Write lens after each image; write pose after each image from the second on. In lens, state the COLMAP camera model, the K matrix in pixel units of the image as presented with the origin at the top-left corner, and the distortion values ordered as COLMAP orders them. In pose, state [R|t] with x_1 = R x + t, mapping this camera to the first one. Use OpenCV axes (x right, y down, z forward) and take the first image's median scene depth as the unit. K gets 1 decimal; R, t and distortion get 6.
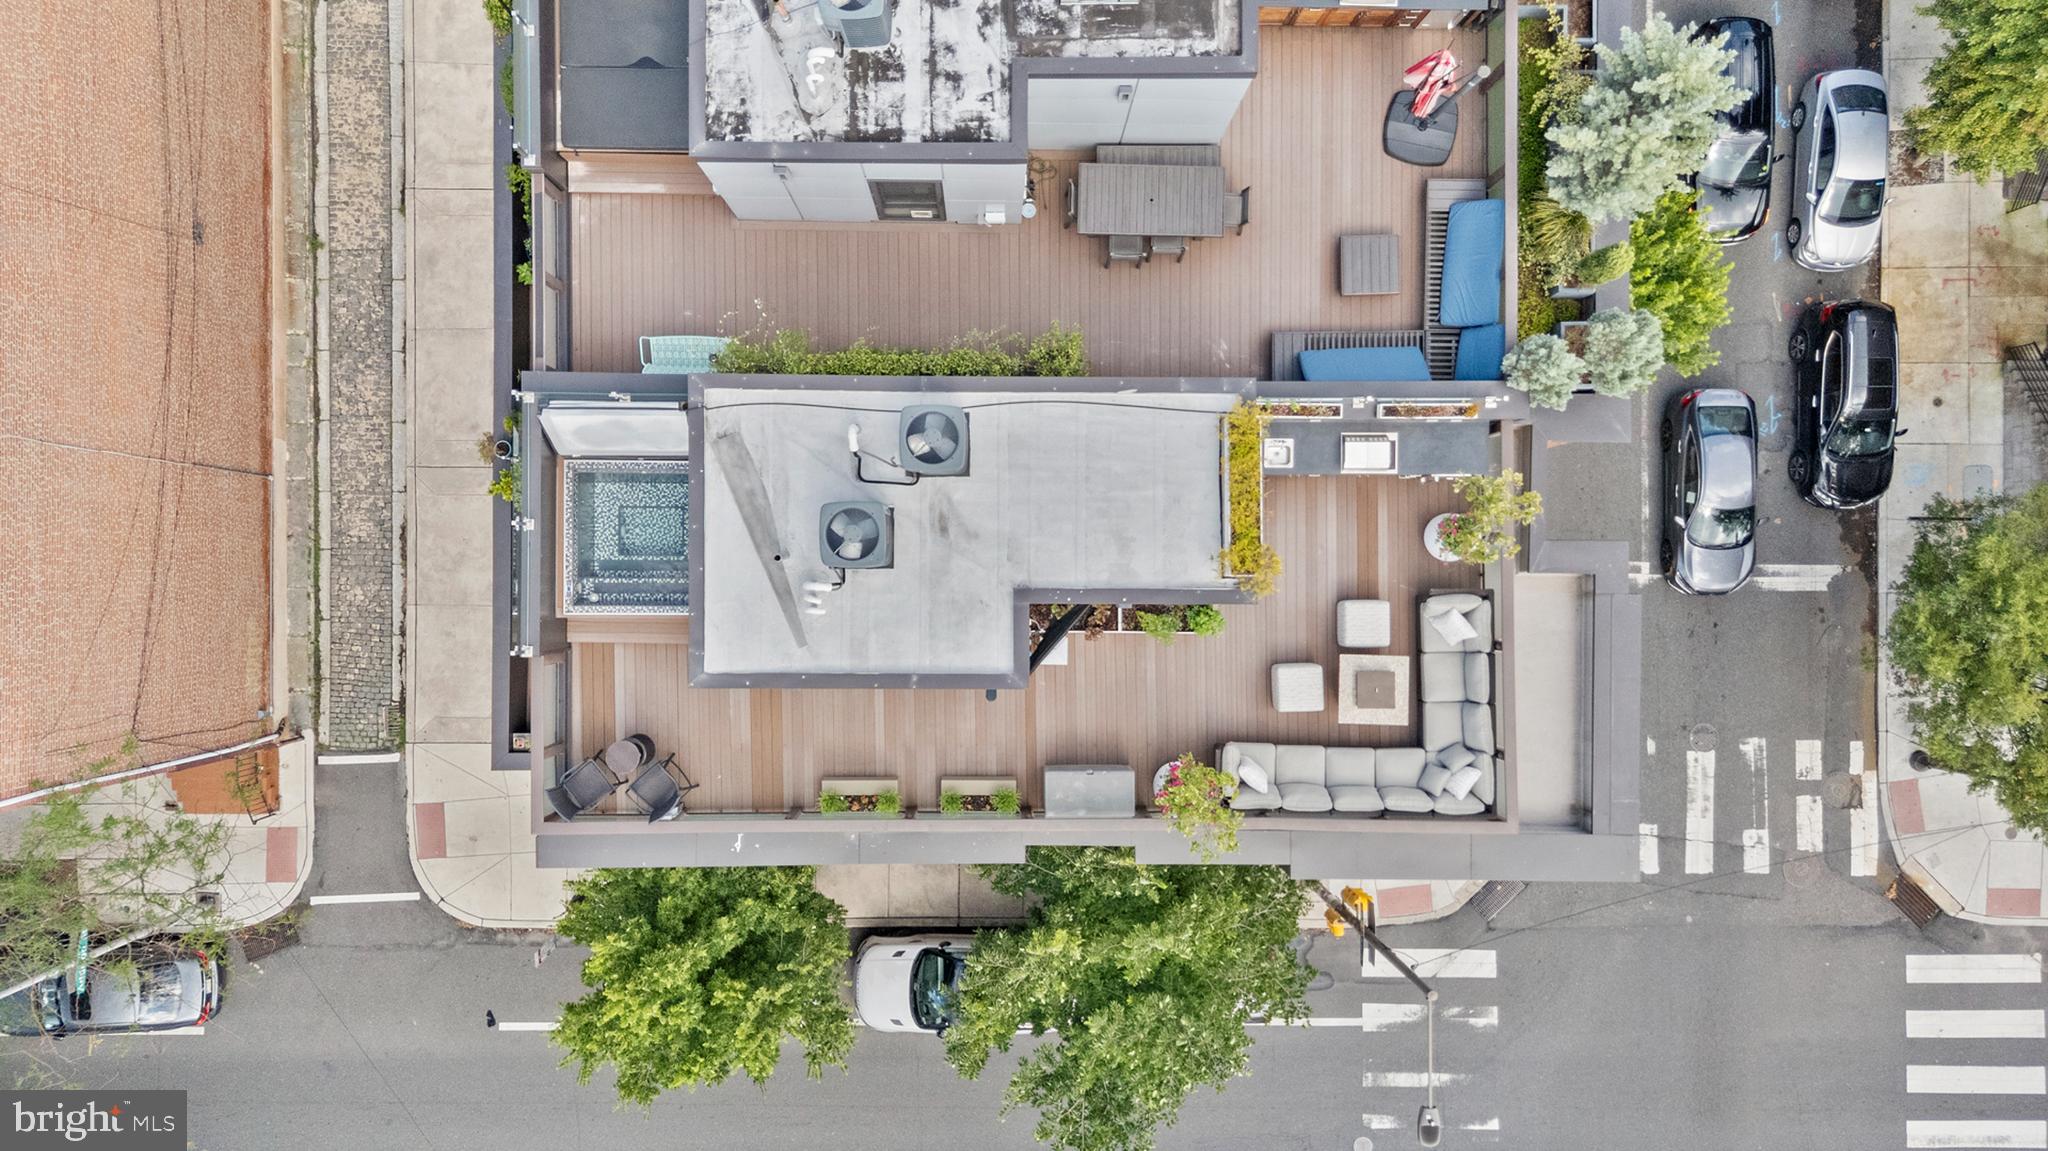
lens RADIAL K [[1484.0, 0, 1024.0], [0, 1484.0, 575.5], [0, 0, 1]] dist [0.078539, -0.084804]
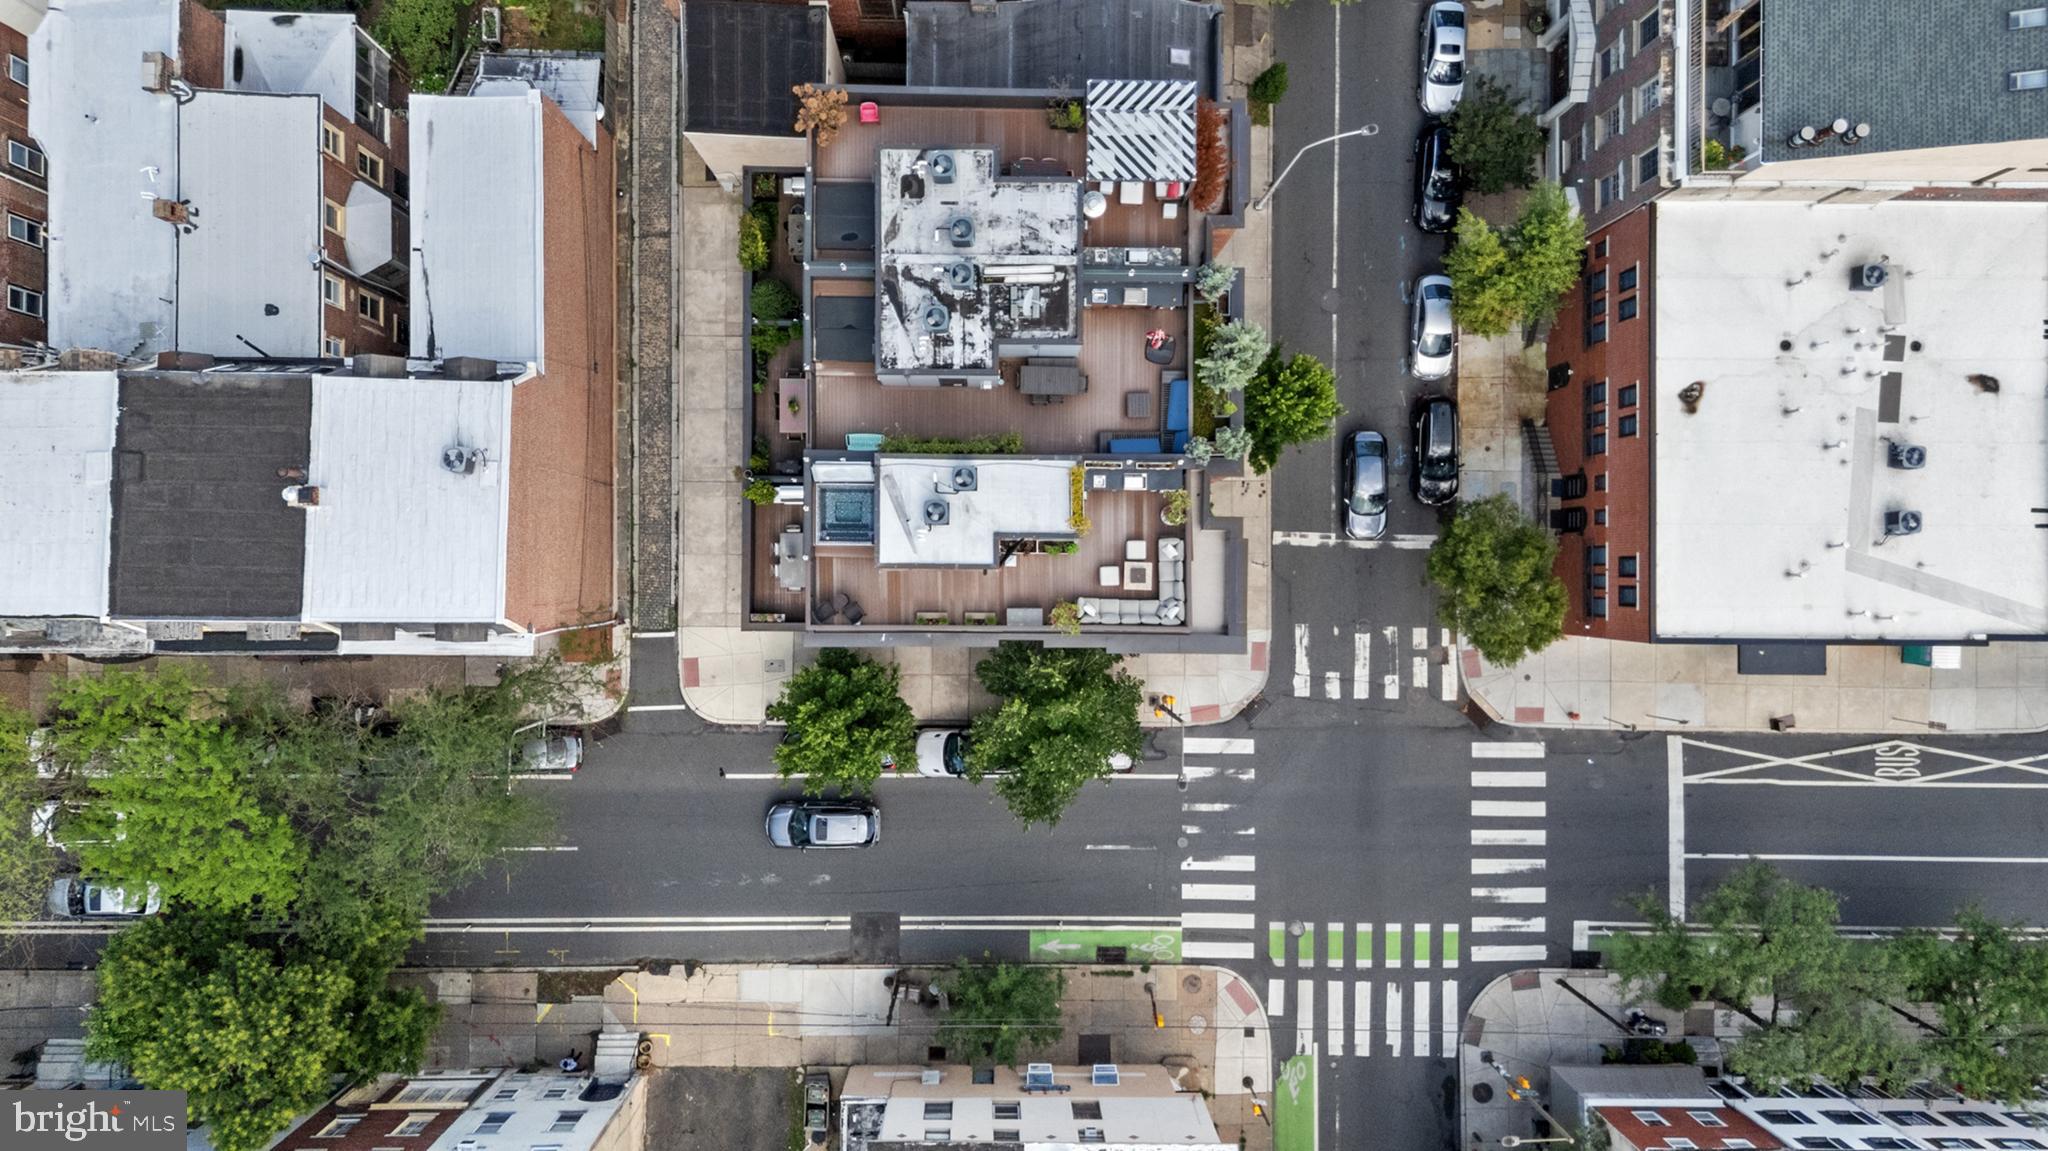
lens RADIAL K [[1484.0, 0, 1024.0], [0, 1484.0, 575.5], [0, 0, 1]] dist [0.078539, -0.084804]
pose [[0.999996, 0.002319, 0.001894, 0.028153], [-0.002321, 0.999997, 0.001157, 0.054095], [-0.001891, -0.001161, 0.999998, -1.098655]]
